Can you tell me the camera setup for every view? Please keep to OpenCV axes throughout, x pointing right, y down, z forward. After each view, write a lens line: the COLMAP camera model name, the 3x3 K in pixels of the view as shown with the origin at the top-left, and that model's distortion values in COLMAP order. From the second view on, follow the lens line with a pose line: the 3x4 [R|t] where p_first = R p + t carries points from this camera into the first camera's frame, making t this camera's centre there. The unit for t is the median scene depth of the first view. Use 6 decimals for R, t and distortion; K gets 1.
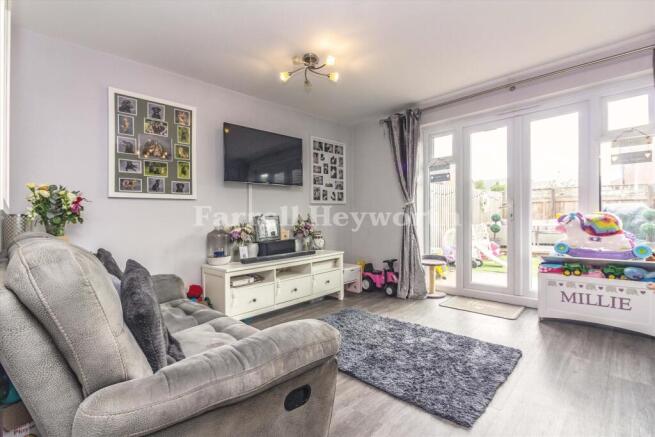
lens RADIAL K [[304.6, 0, 324.7], [0, 304.6, 220.3], [0, 0, 1]] dist [-0.003724, -0.000680]
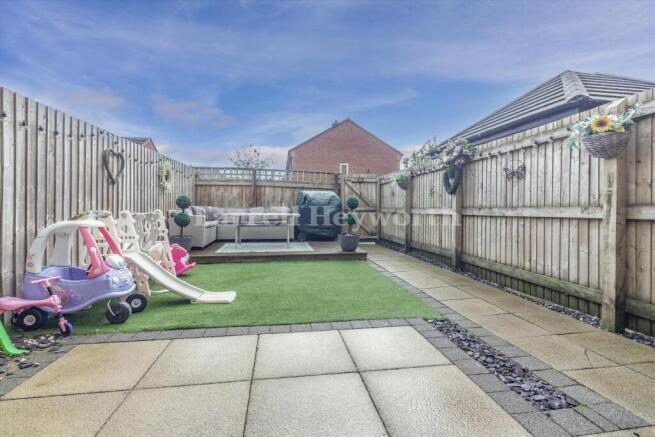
lens RADIAL K [[304.6, 0, 325.2], [0, 304.6, 215.3], [0, 0, 1]] dist [-0.003724, -0.000680]
pose [[0.600651, -0.001159, 0.799510, 0.247177], [-0.006379, 0.999960, 0.006242, 0.012134], [-0.799486, -0.008850, 0.600620, 0.409595]]
